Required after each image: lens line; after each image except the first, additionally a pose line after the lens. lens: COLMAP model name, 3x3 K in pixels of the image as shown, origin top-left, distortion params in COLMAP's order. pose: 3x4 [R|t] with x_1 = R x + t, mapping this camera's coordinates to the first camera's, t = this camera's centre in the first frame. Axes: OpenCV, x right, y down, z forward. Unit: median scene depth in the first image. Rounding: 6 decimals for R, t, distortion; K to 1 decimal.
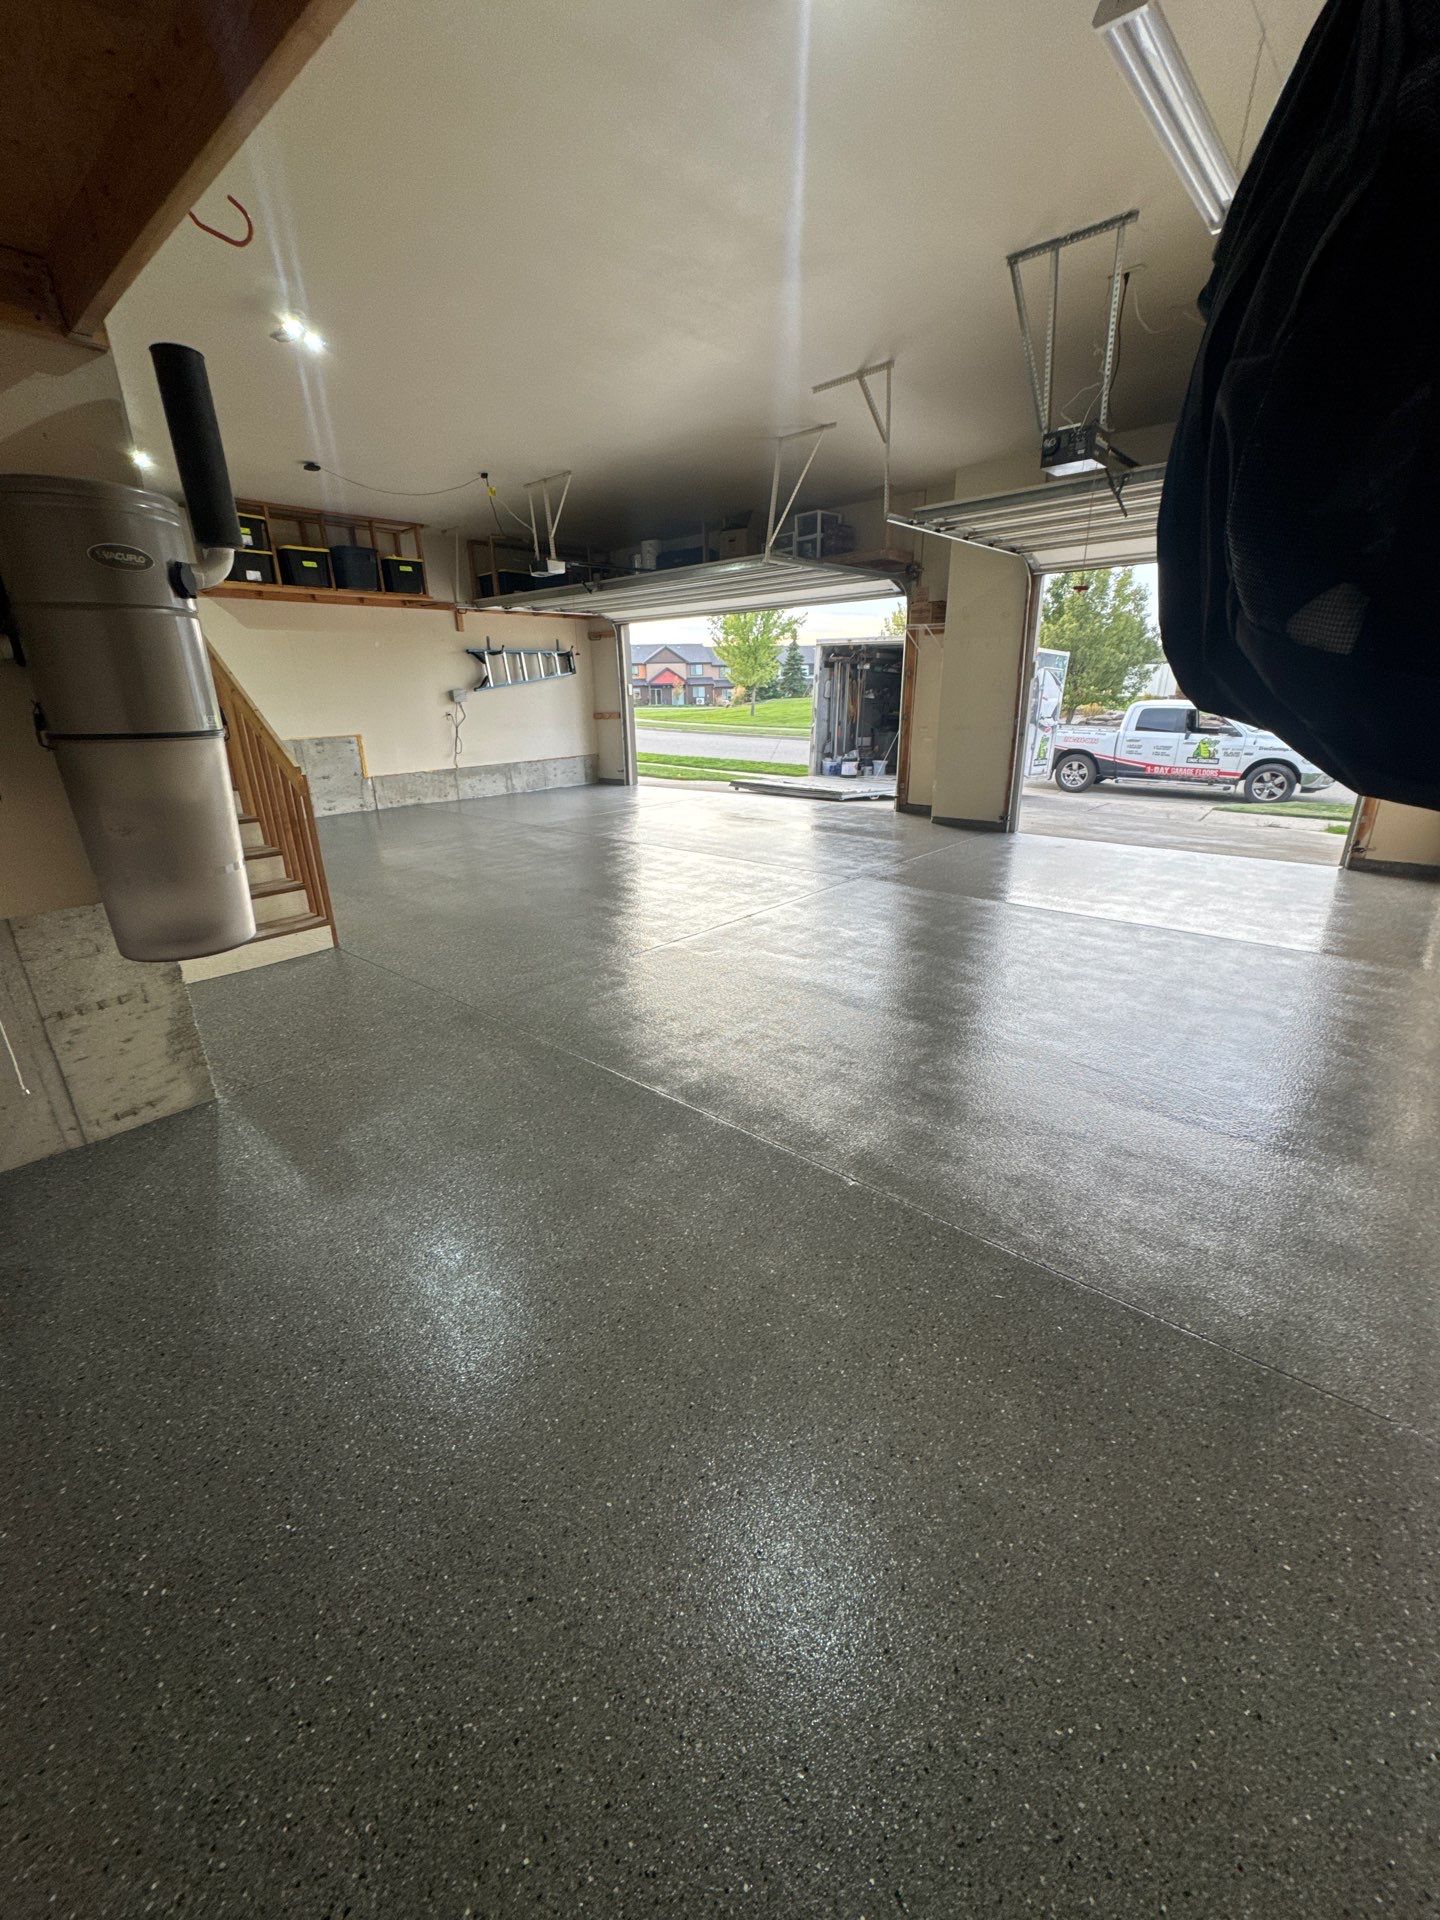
lens RADIAL K [[766.1, 0, 722.0], [0, 766.1, 963.5], [0, 0, 1]] dist [-0.001863, 0.000603]
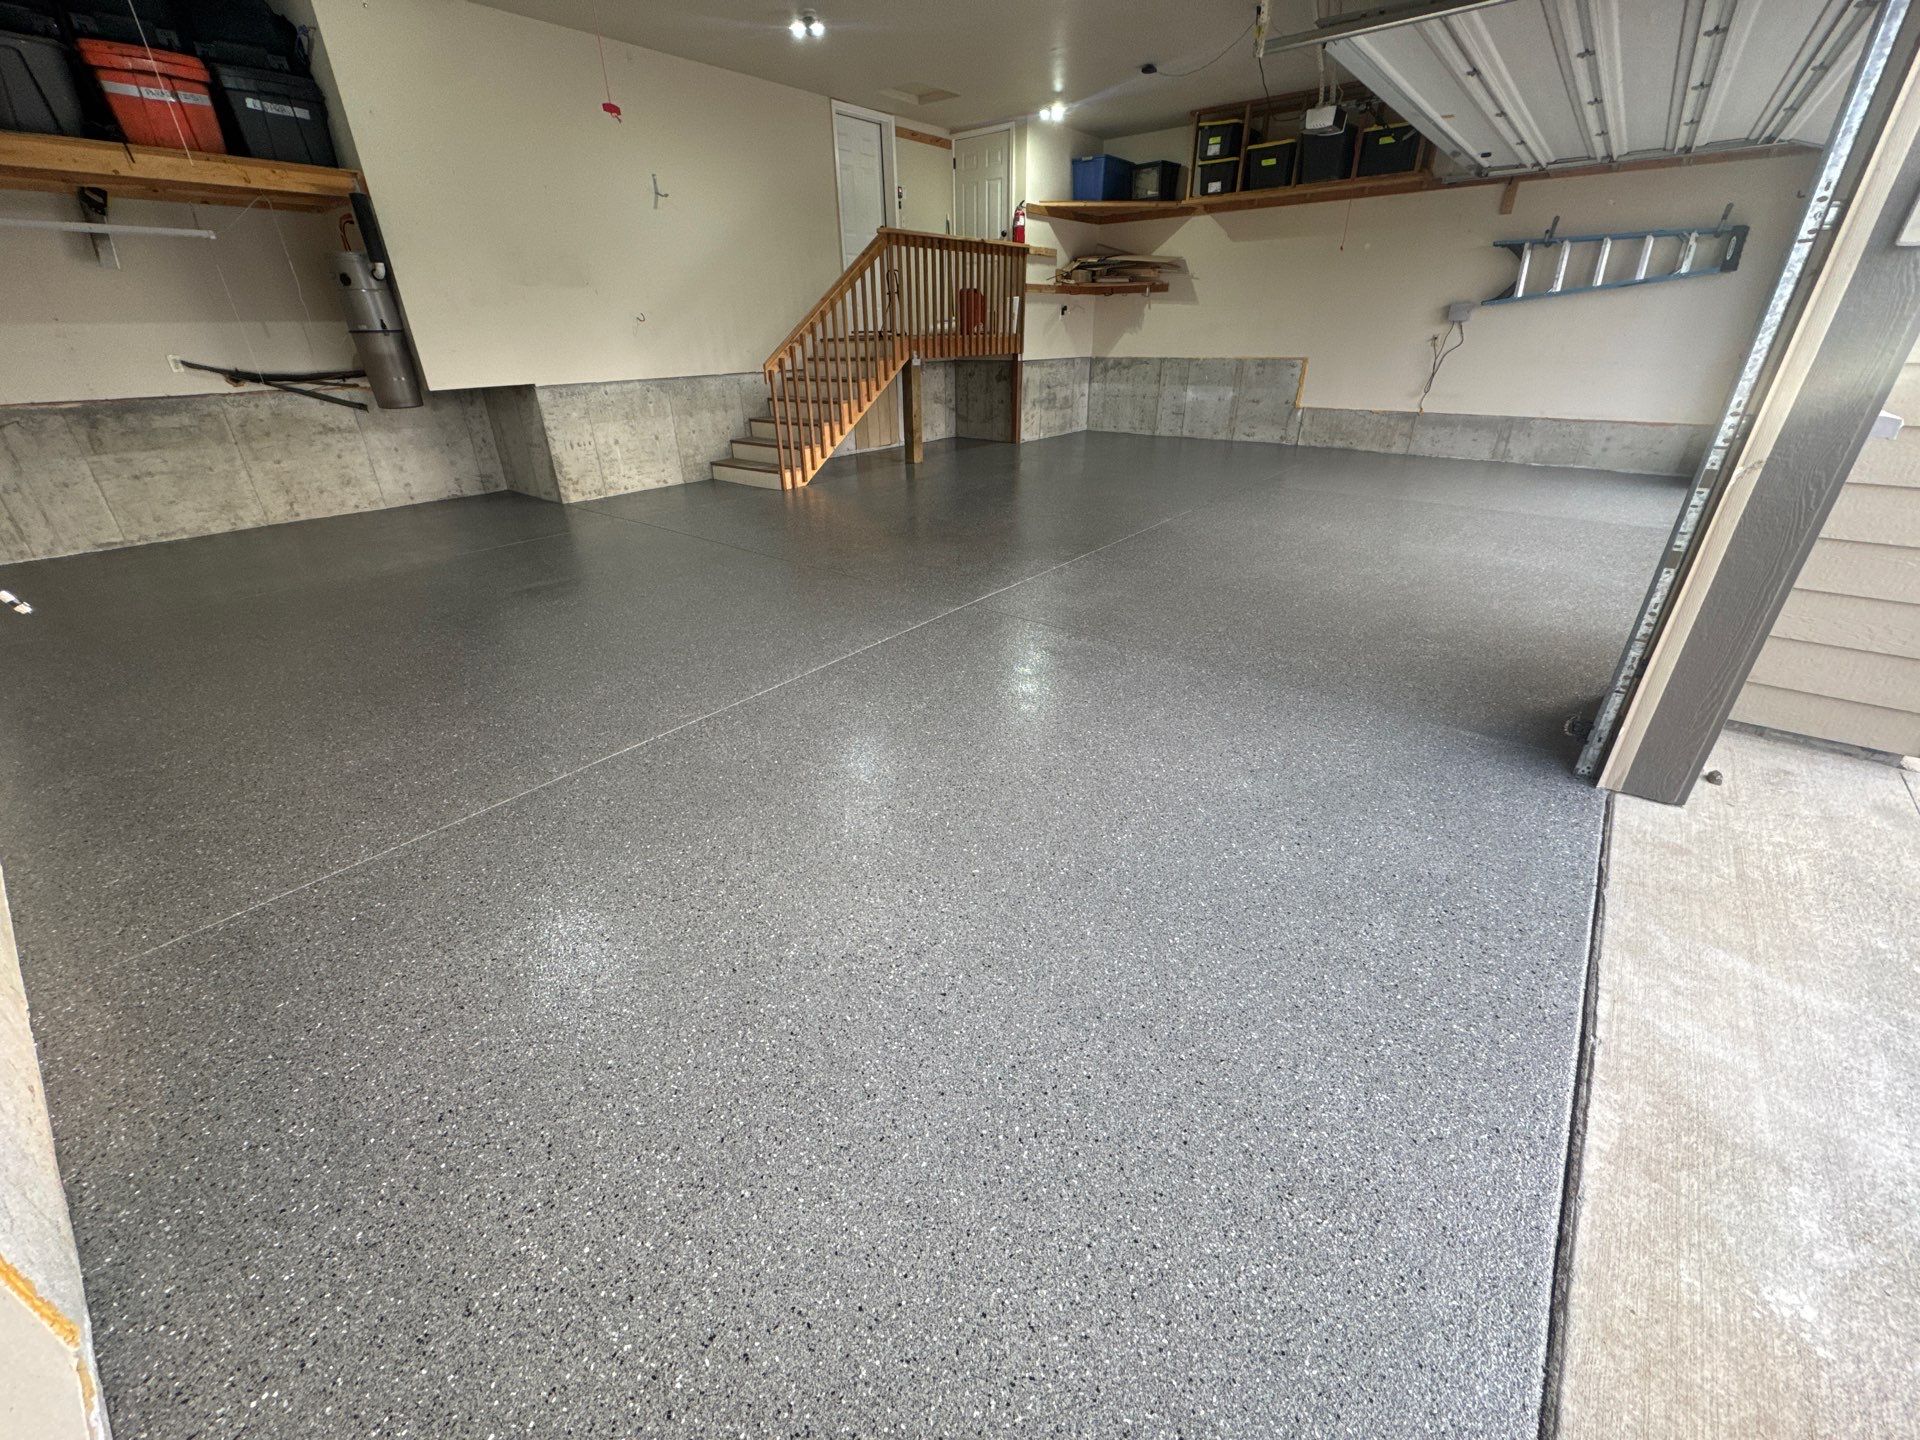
lens RADIAL K [[766.1, 0, 961.8], [0, 766.1, 721.1], [0, 0, 1]] dist [-0.001863, 0.000603]
pose [[0.050106, 0.474854, -0.878637, 0.468259], [-0.327827, 0.838819, 0.434640, -0.182922], [0.943408, 0.266263, 0.197700, 0.507486]]
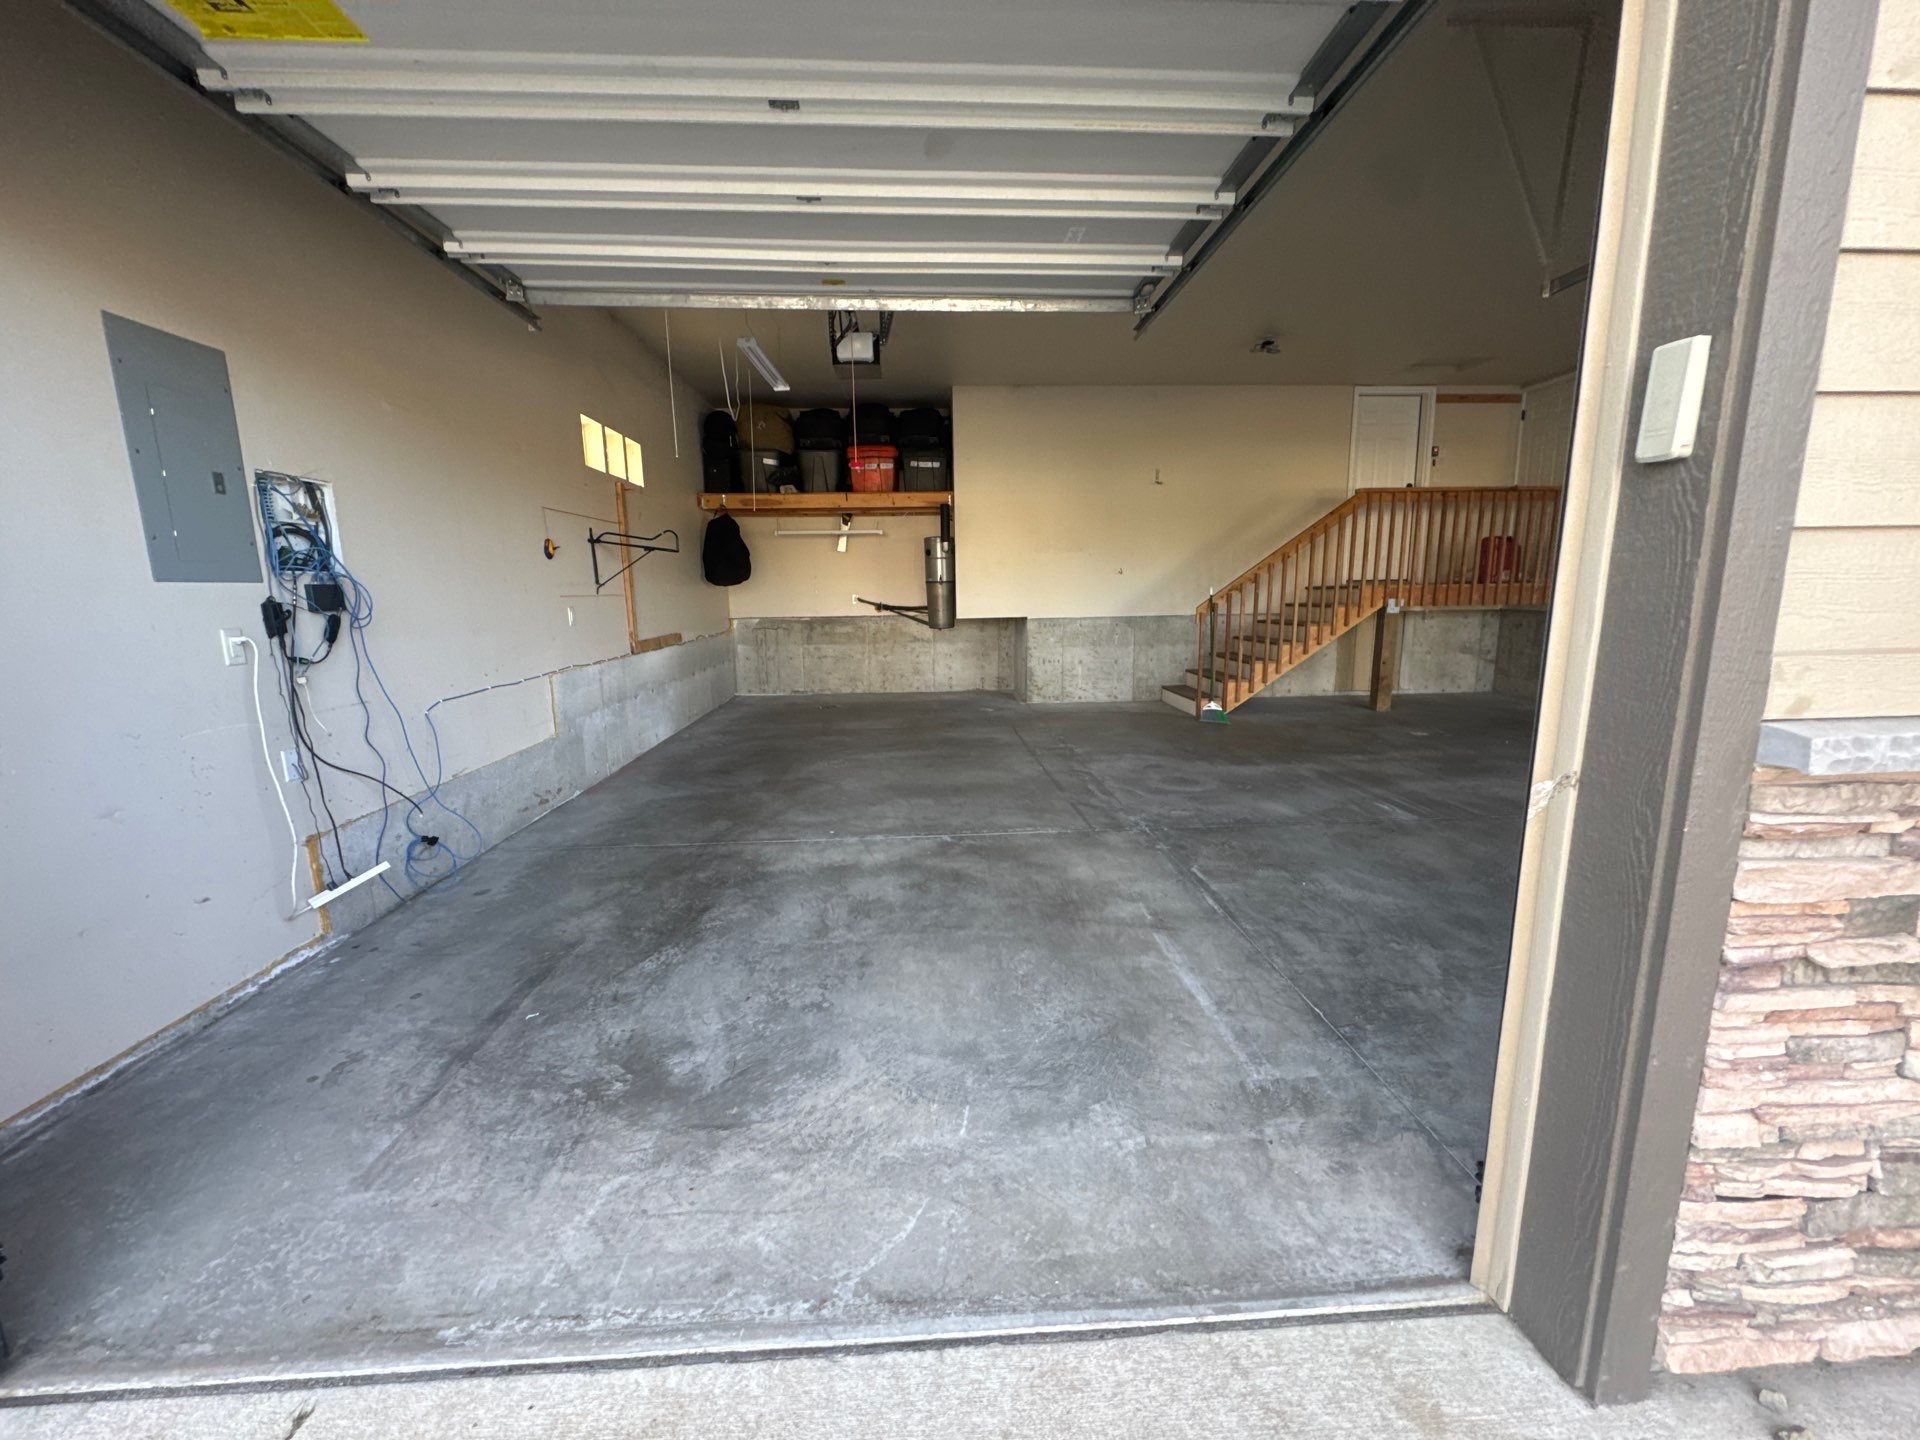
lens RADIAL K [[766.1, 0, 956.3], [0, 766.1, 717.7], [0, 0, 1]] dist [-0.001863, 0.000603]
pose [[-0.710555, 0.150165, -0.687431, 0.427654], [-0.209223, 0.887686, 0.410170, -0.254303], [0.671816, 0.435275, -0.599332, 0.716364]]
